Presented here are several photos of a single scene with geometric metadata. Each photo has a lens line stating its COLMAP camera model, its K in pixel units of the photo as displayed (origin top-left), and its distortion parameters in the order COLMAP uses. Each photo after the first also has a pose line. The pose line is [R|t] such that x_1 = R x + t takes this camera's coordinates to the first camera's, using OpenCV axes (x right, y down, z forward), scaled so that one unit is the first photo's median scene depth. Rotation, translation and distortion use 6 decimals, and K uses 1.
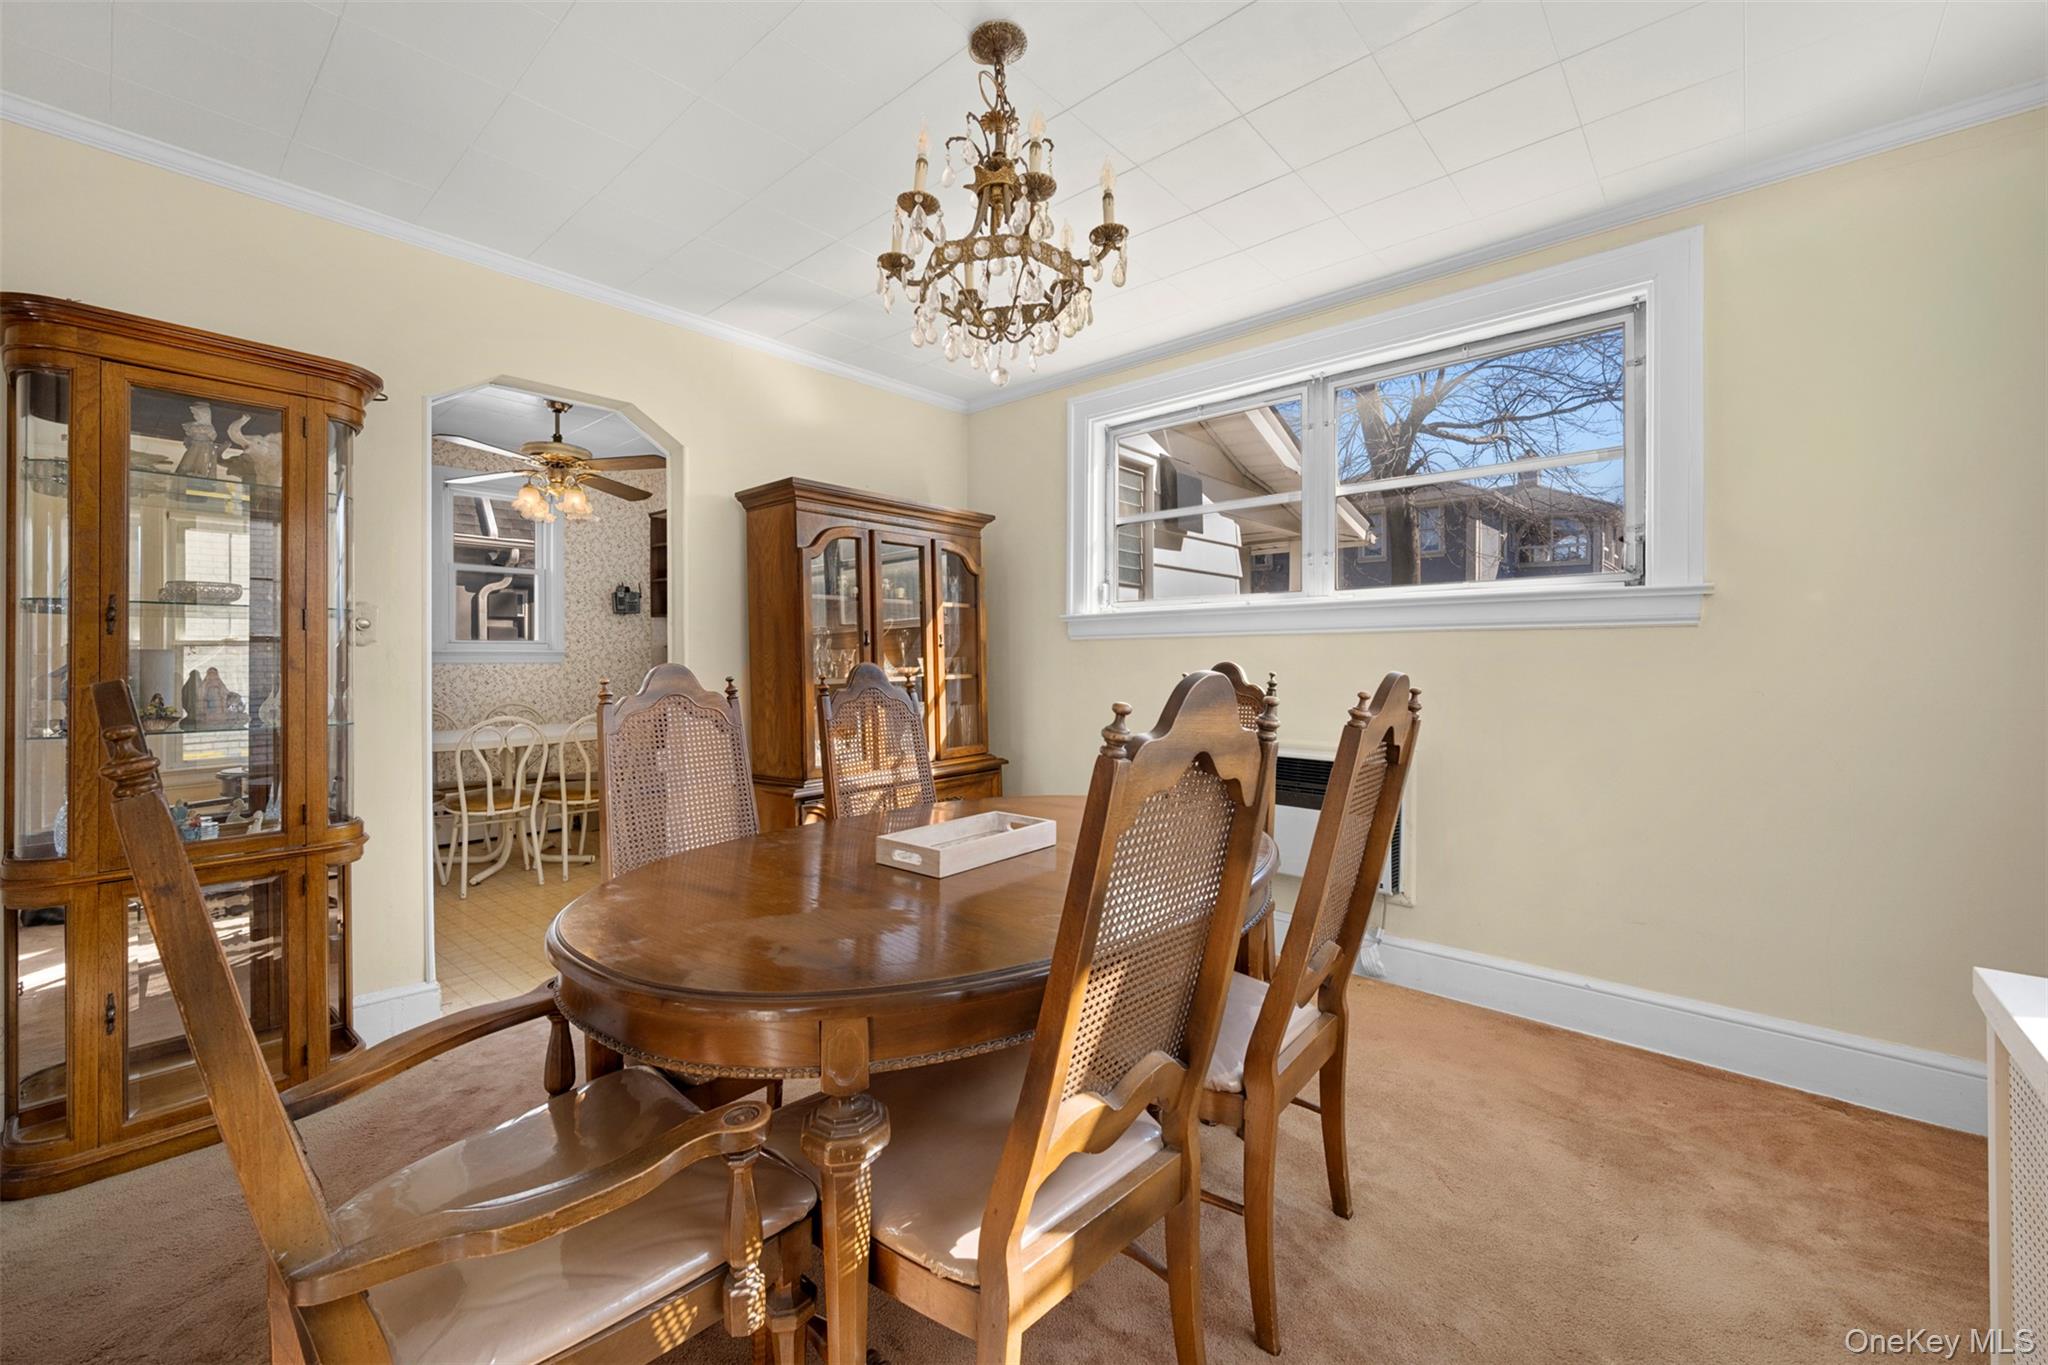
lens RADIAL K [[837.0, 0, 1073.3], [0, 837.0, 666.3], [0, 0, 1]] dist [-0.000832, -0.000063]
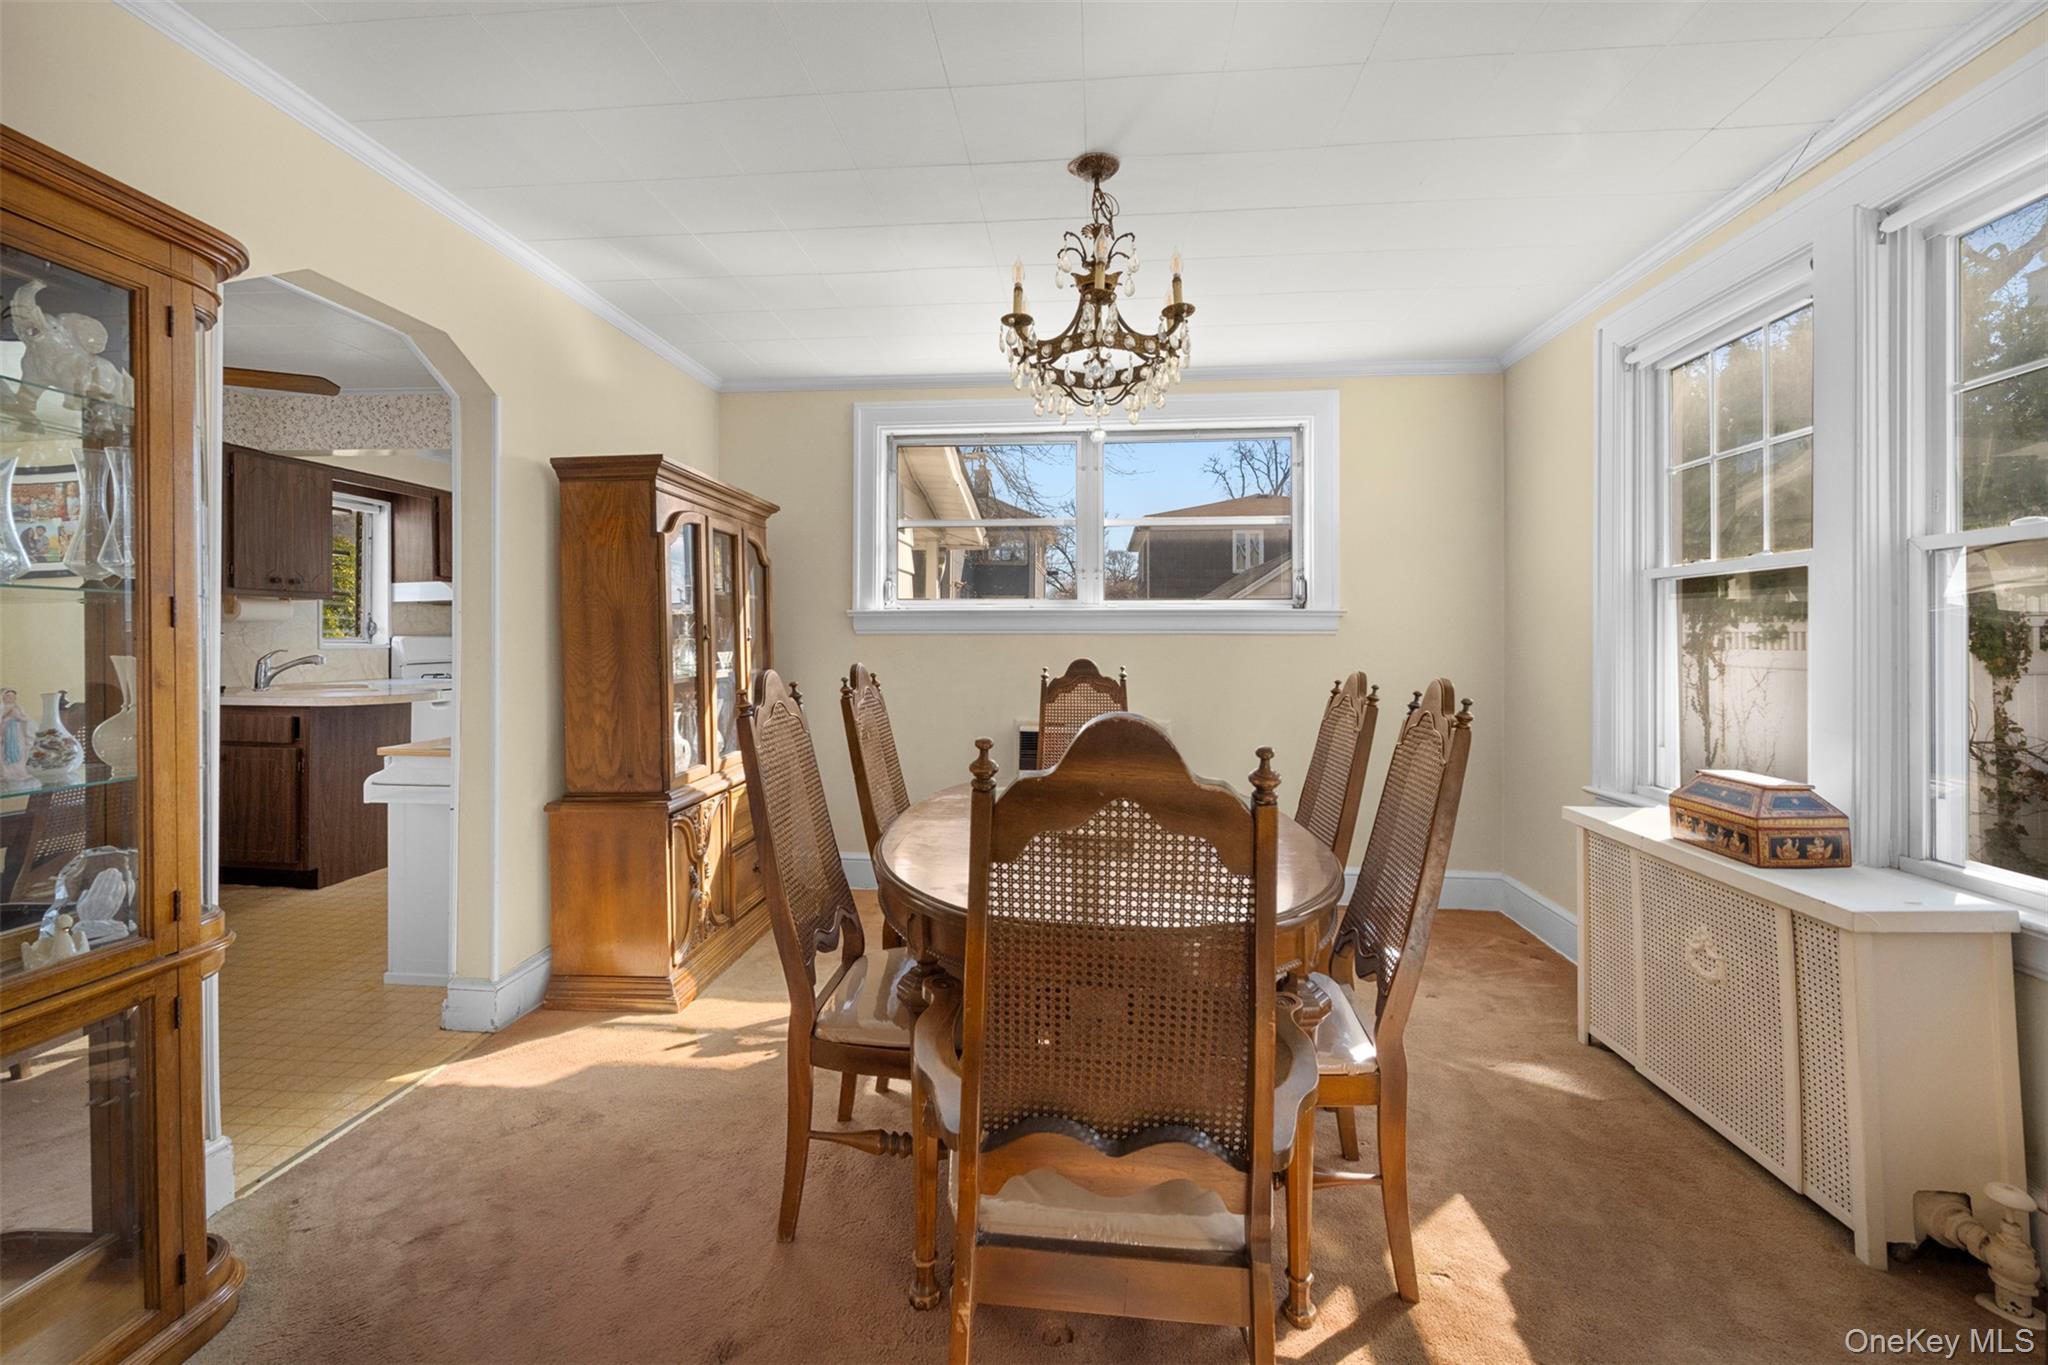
lens RADIAL K [[846.4, 0, 1022.9], [0, 846.4, 641.1], [0, 0, 1]] dist [0.000897, 0.000216]
pose [[0.797201, 0.004126, 0.603699, -0.674251], [-0.001436, 0.999987, -0.004937, -0.025572], [-0.603712, 0.003069, 0.797197, 0.052230]]
